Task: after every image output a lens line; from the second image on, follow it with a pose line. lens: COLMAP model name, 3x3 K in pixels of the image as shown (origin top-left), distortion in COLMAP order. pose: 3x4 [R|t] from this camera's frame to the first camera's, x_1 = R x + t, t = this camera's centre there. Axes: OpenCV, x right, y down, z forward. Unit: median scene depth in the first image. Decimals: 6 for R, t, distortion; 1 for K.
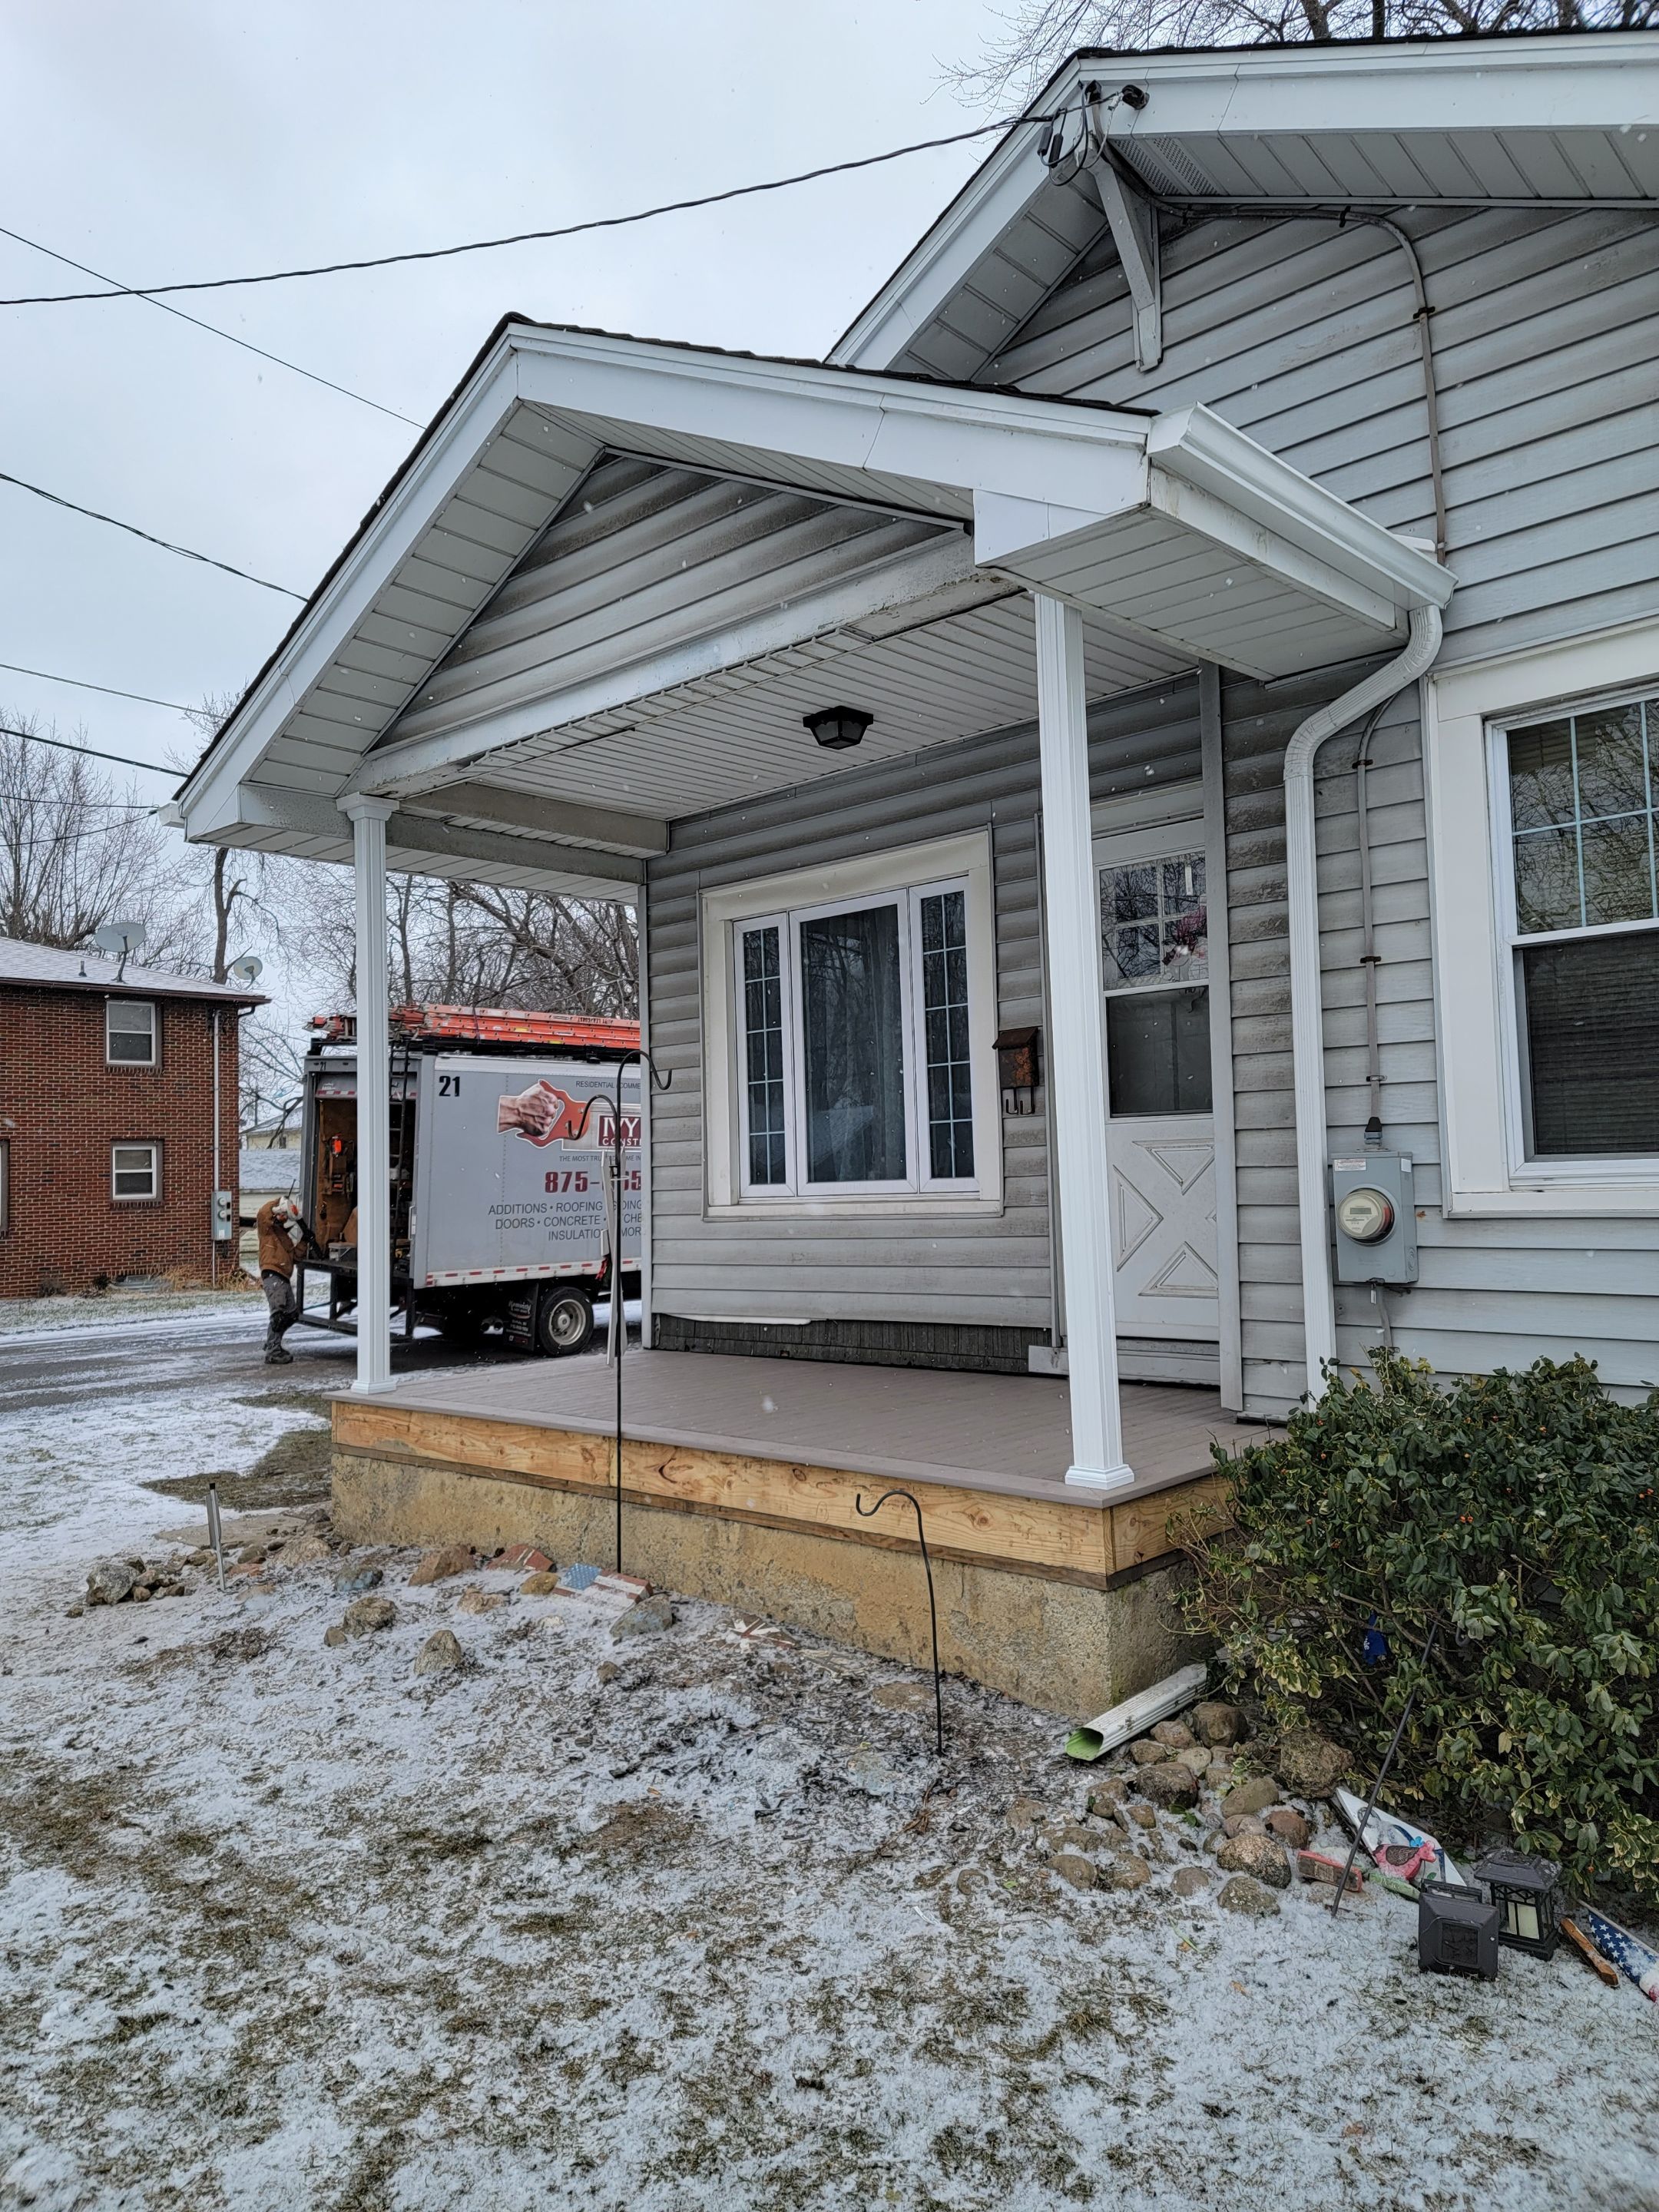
lens RADIAL K [[1490.7, 0, 819.2], [0, 1490.7, 1090.1], [0, 0, 1]] dist [0.073104, -0.052146]
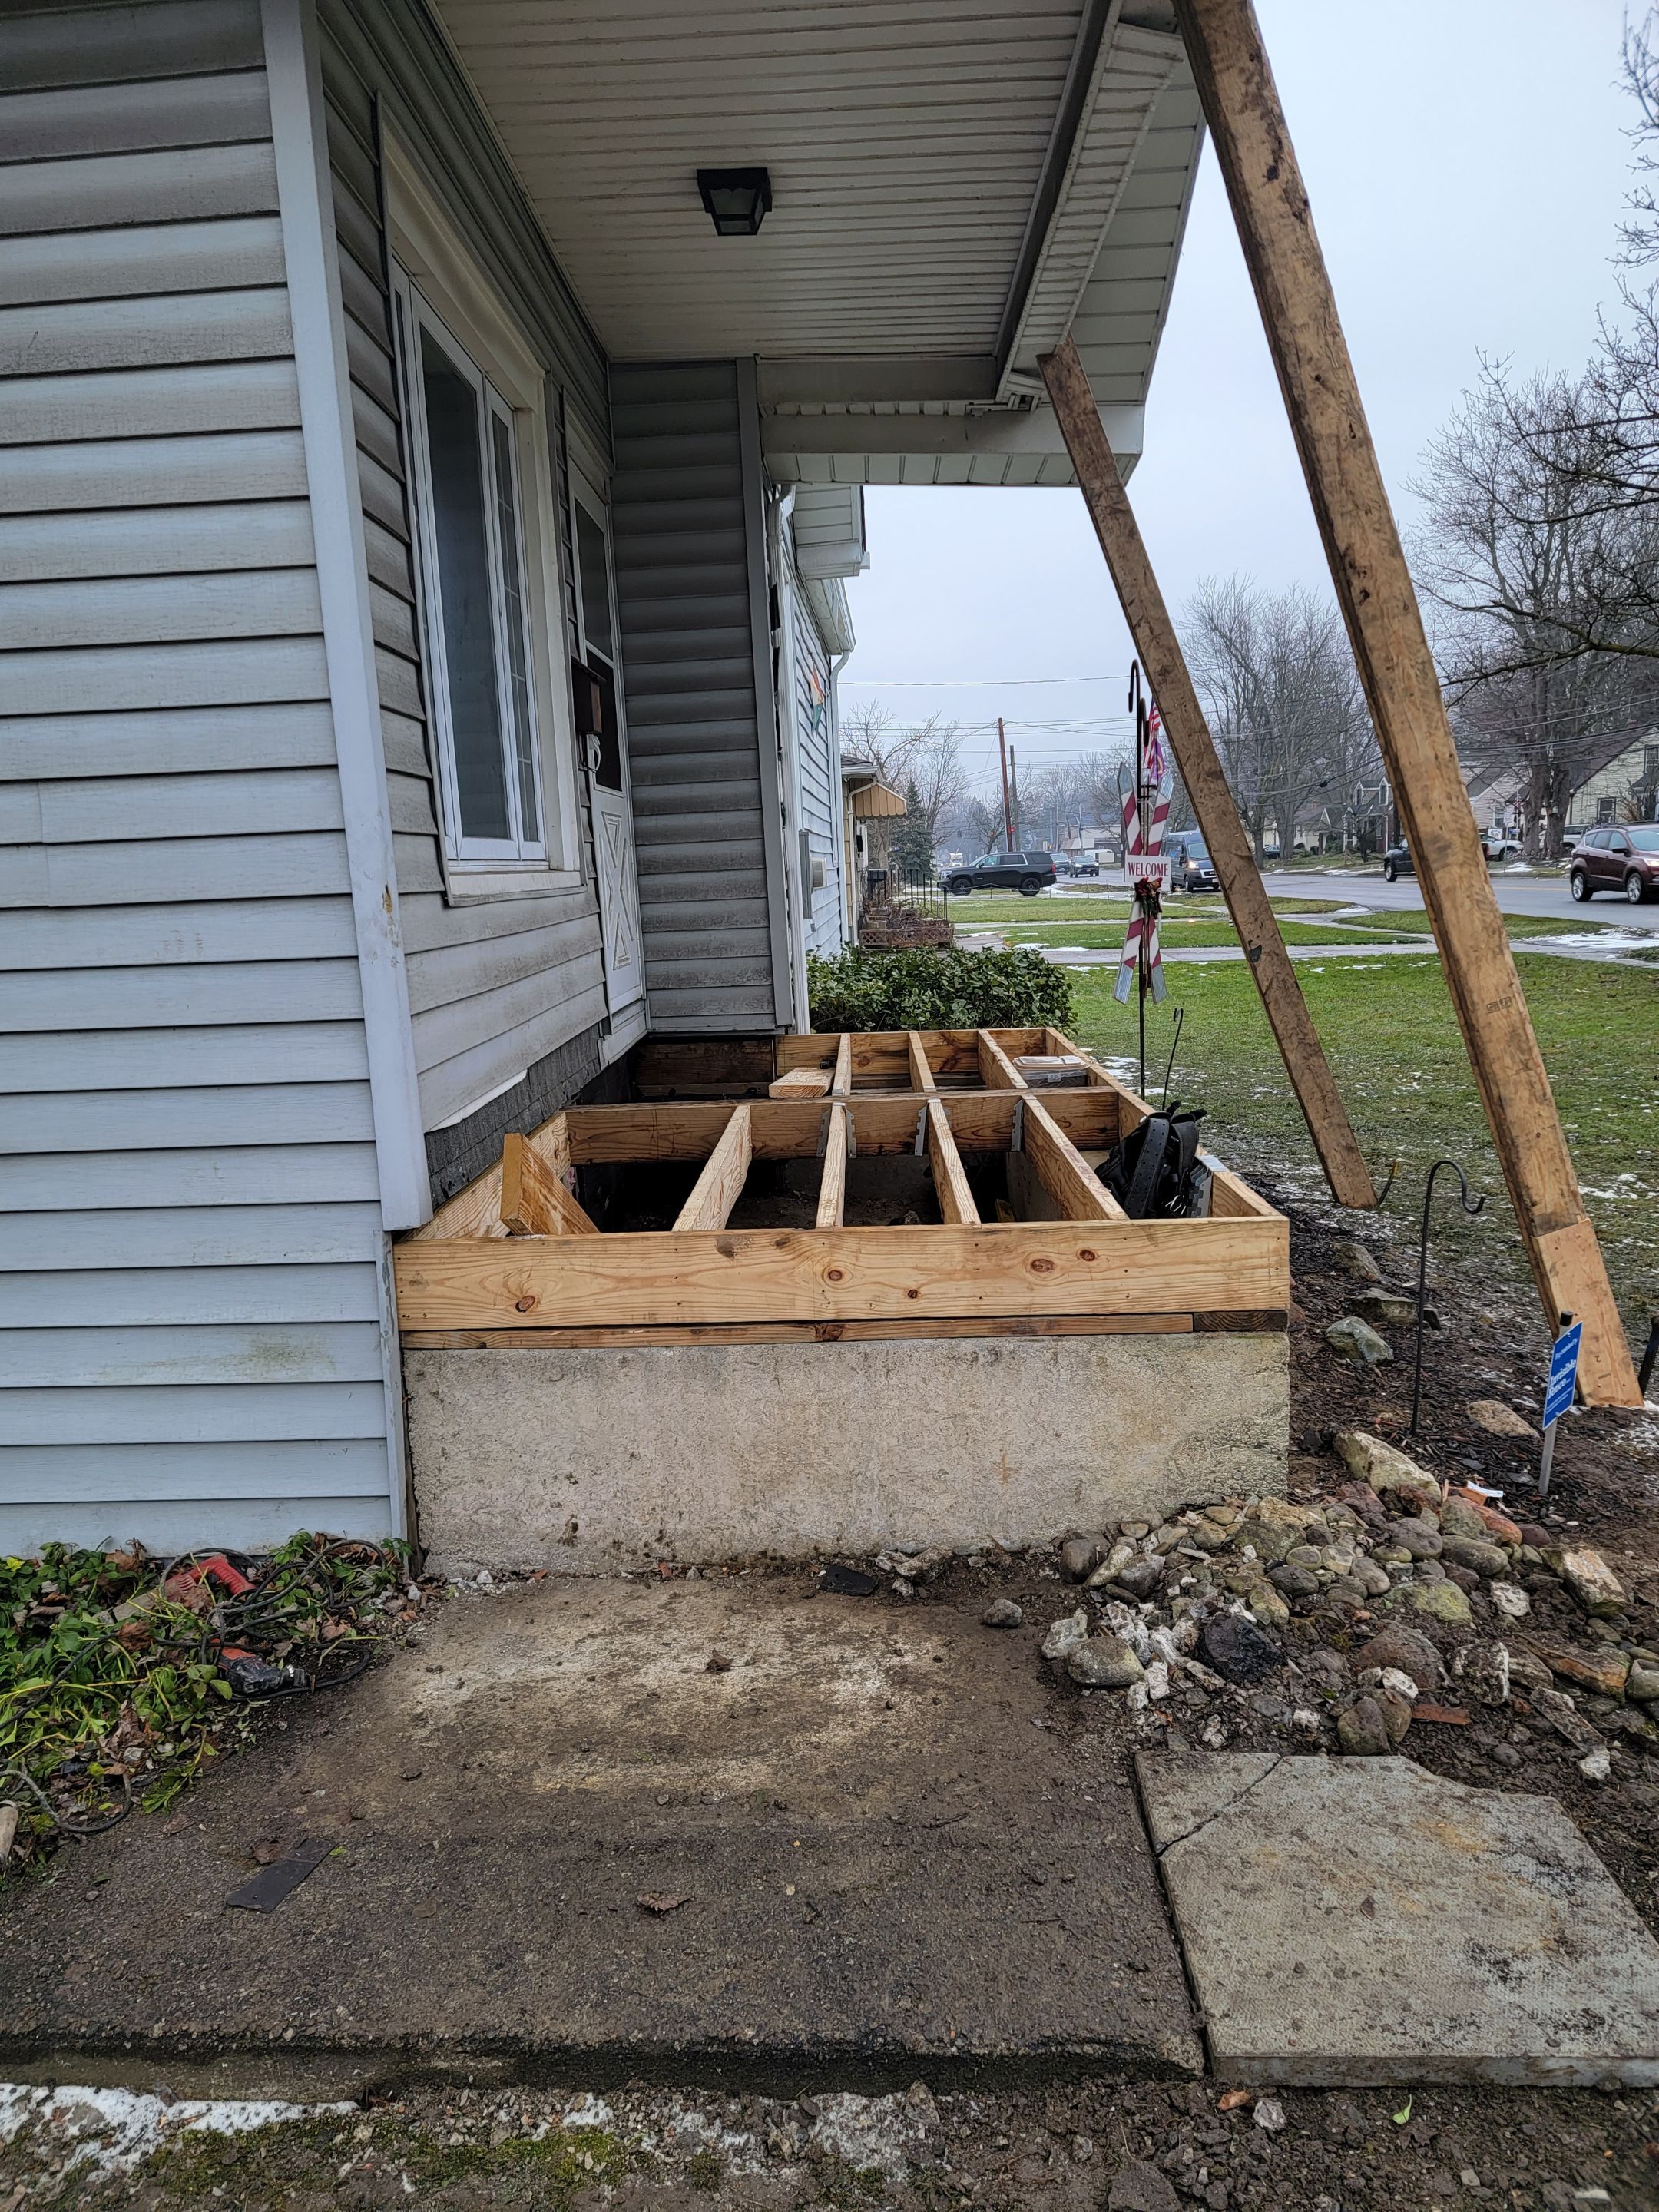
lens RADIAL K [[1535.3, 0, 791.0], [0, 1535.3, 1112.3], [0, 0, 1]] dist [0.137067, -0.197485]
pose [[-0.628197, -0.065094, 0.775326, -0.615323], [0.011890, 0.995575, 0.093219, 0.129028], [-0.777963, 0.067779, -0.624643, 1.458784]]
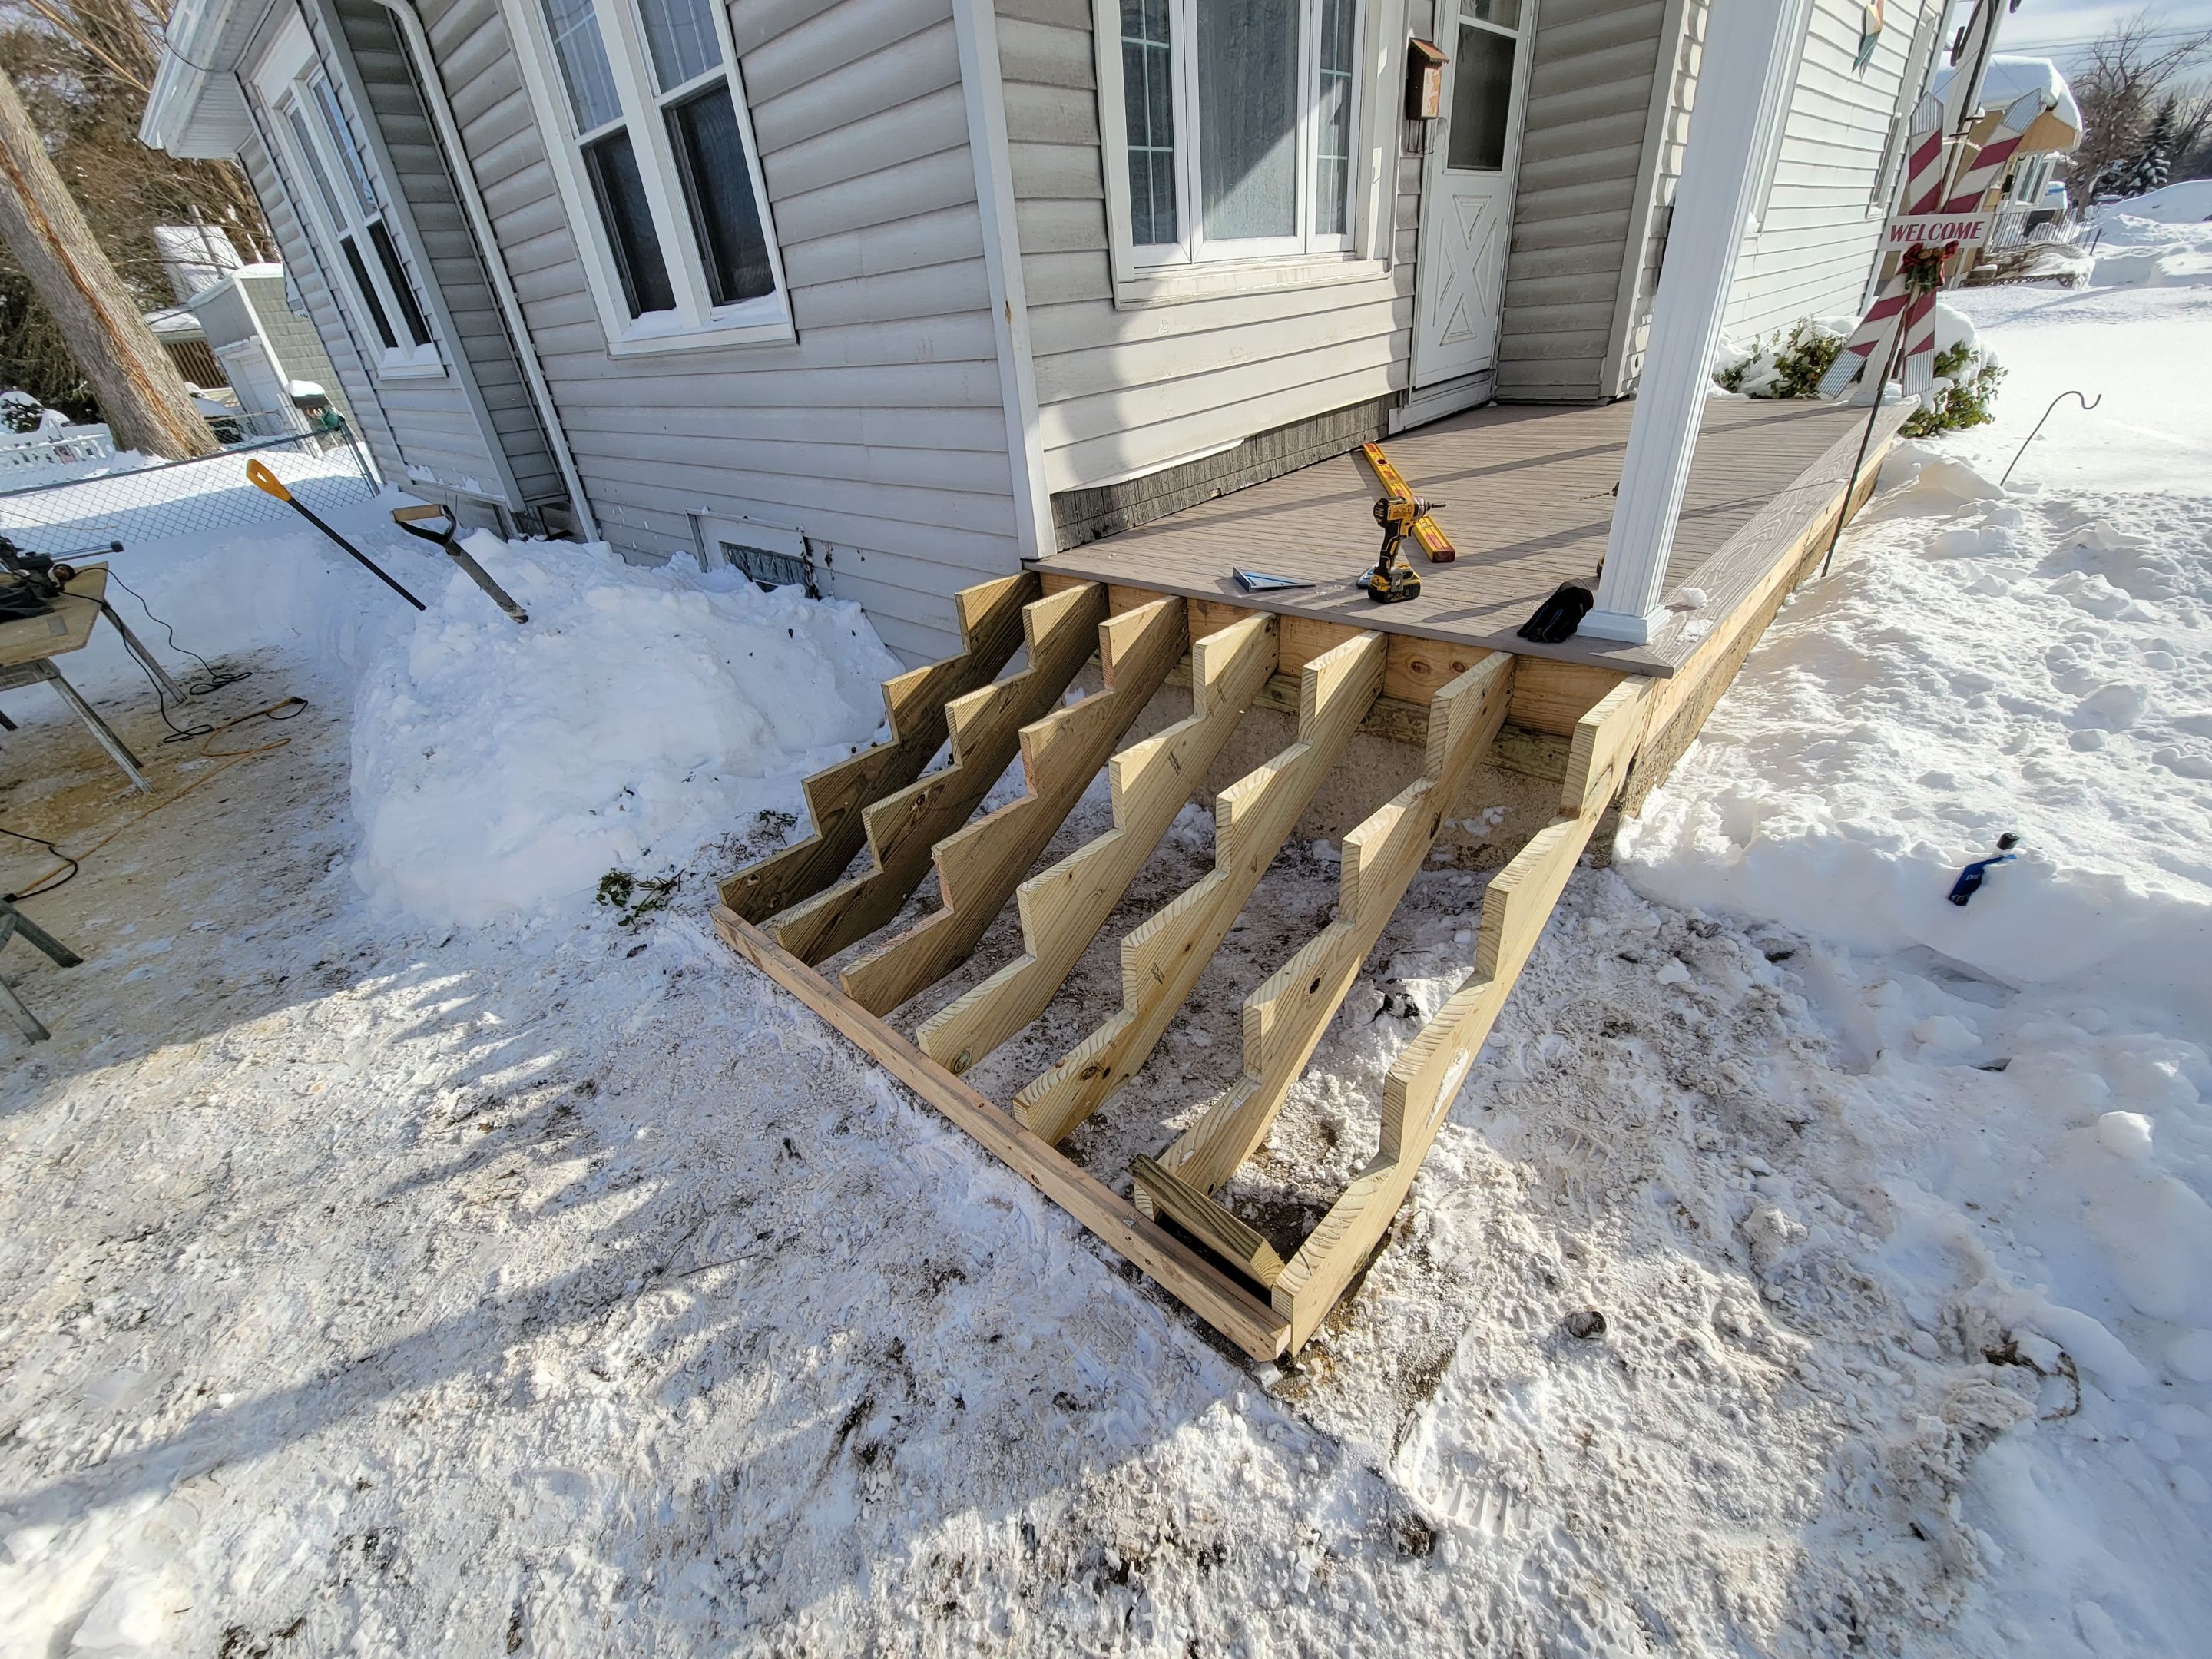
lens RADIAL K [[903.8, 0, 1102.0], [0, 903.8, 854.2], [0, 0, 1]] dist [0.009779, -0.005634]
pose [[0.006695, -0.495756, 0.868436, -0.617425], [0.022368, 0.868313, 0.495513, 0.116551], [-0.999727, 0.016108, 0.016903, 1.200240]]
